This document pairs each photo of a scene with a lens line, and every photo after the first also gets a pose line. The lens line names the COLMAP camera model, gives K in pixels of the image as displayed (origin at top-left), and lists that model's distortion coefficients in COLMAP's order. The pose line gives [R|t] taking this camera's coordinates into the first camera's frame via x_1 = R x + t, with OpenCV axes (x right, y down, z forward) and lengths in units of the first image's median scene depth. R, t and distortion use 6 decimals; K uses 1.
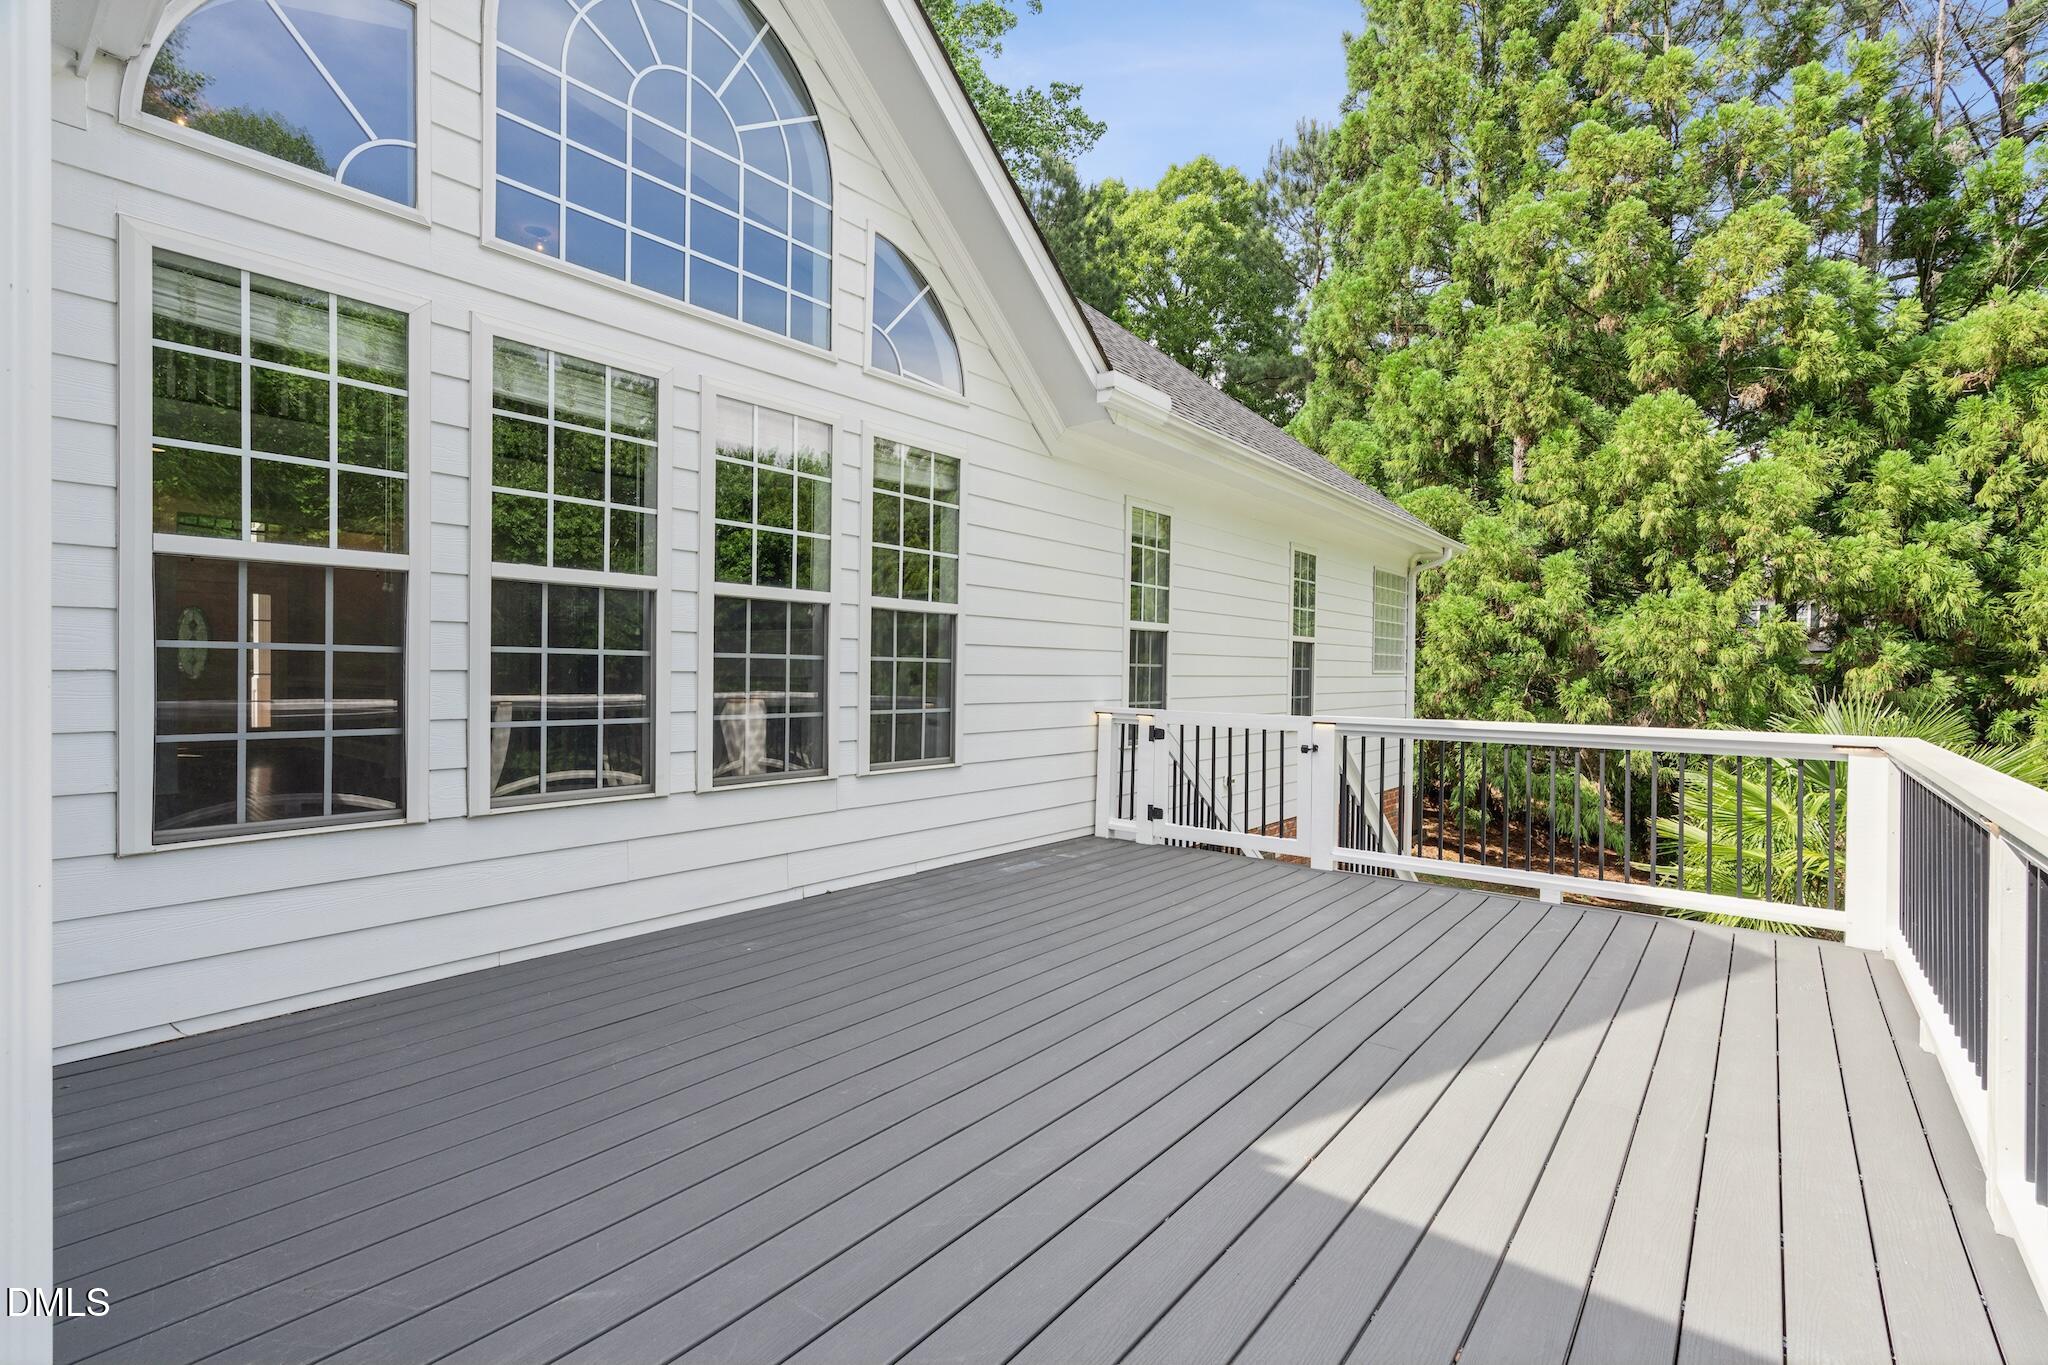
lens RADIAL K [[926.4, 0, 1028.4], [0, 926.4, 668.7], [0, 0, 1]] dist [-0.005700, 0.002737]
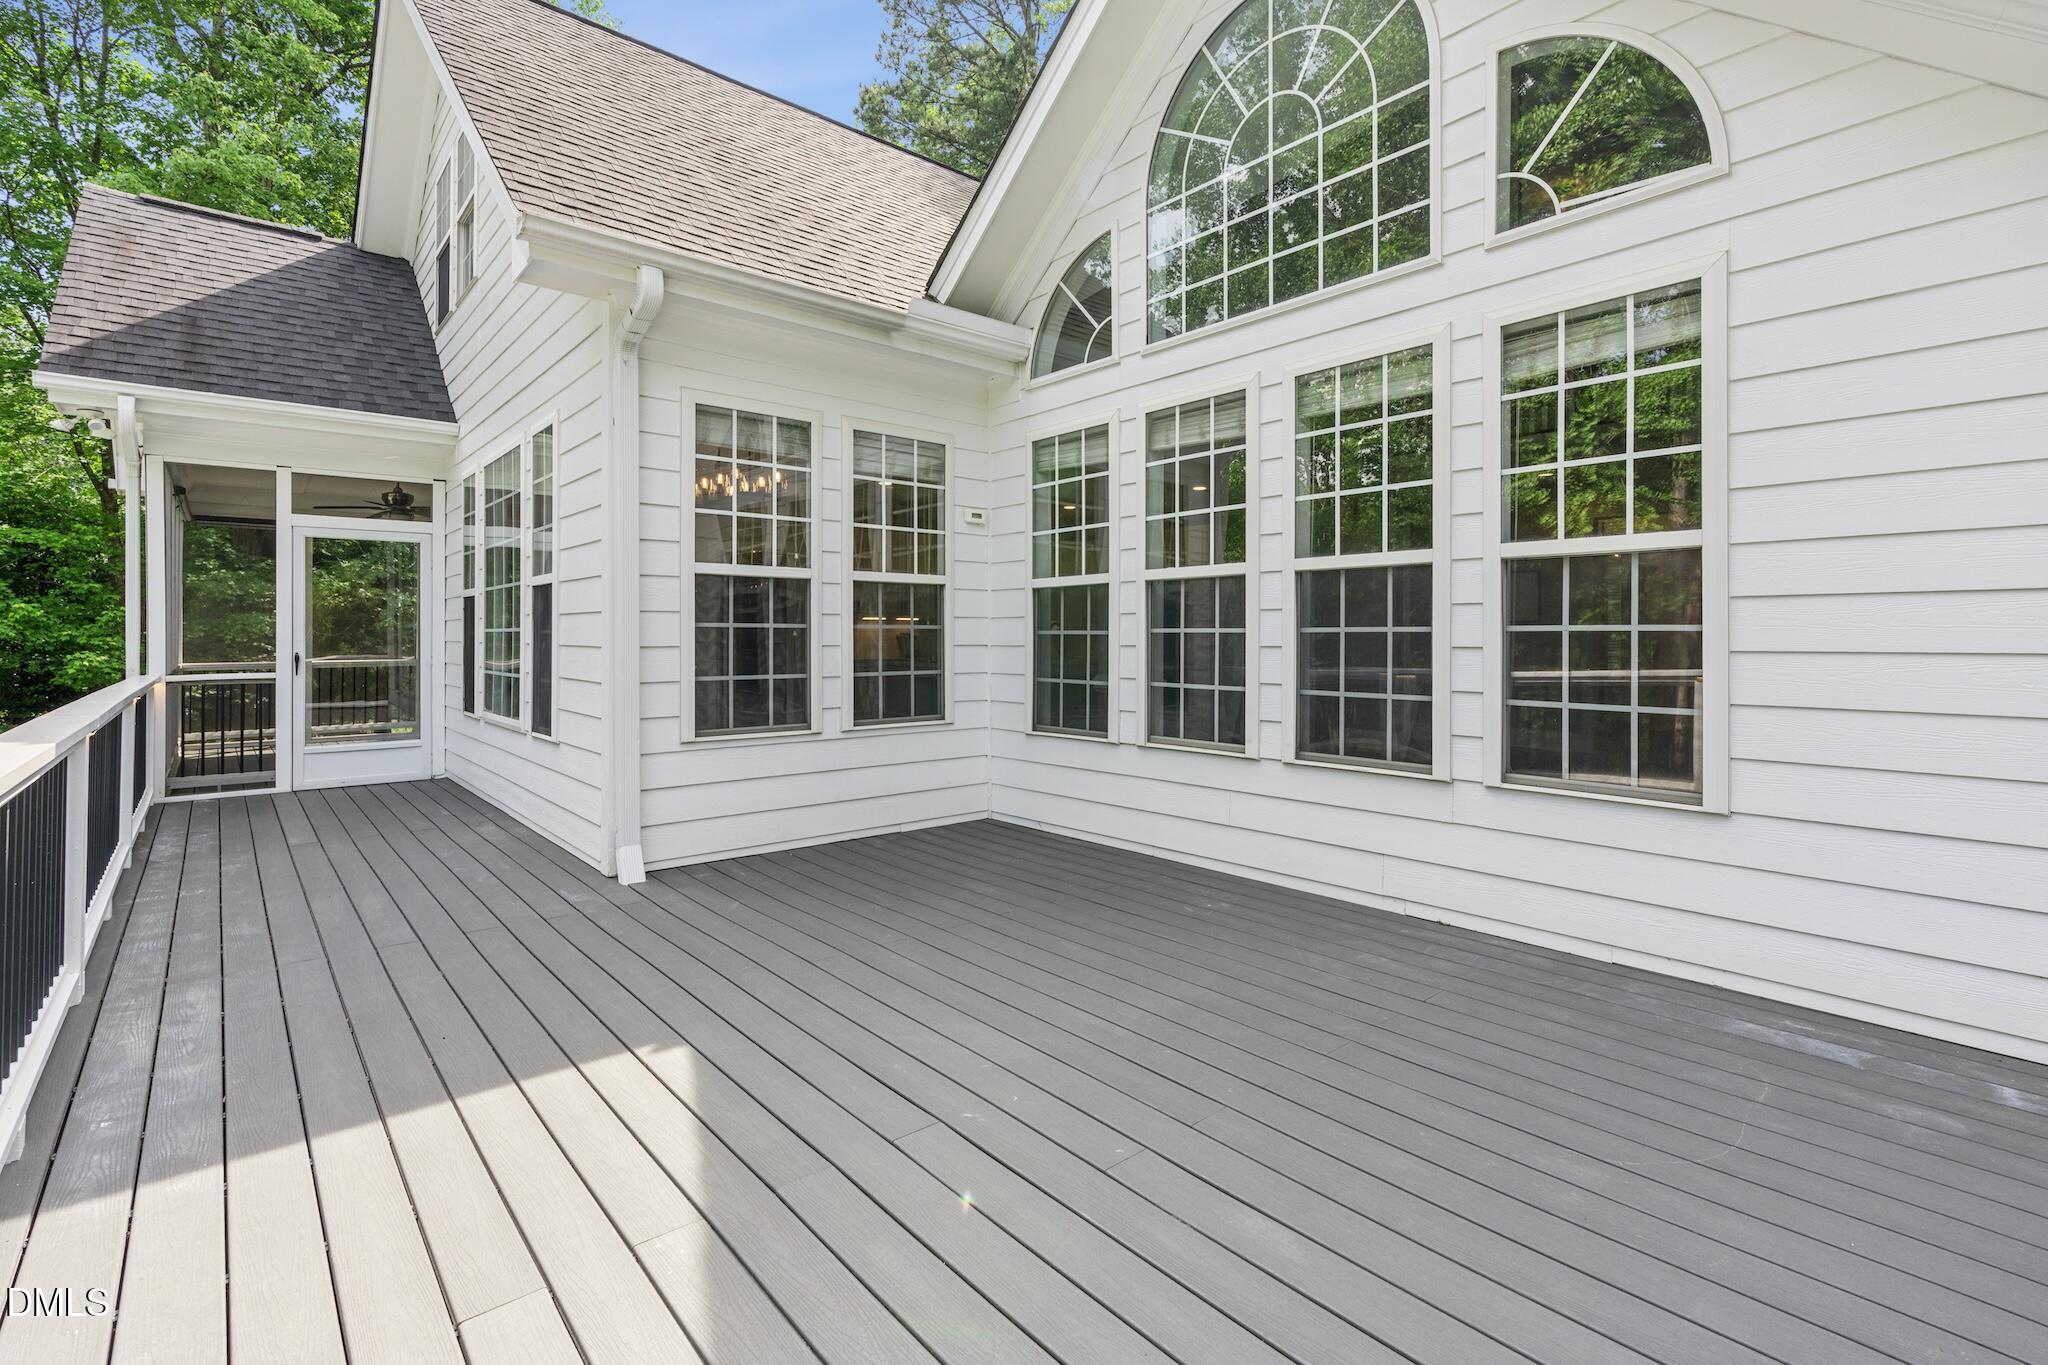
lens RADIAL K [[926.4, 0, 1014.9], [0, 926.4, 632.0], [0, 0, 1]] dist [-0.005700, 0.002737]
pose [[-0.180667, -0.020797, -0.983324, 0.704033], [-0.002991, 0.999783, -0.020595, 0.008600], [0.983540, -0.000779, -0.180690, 0.856980]]
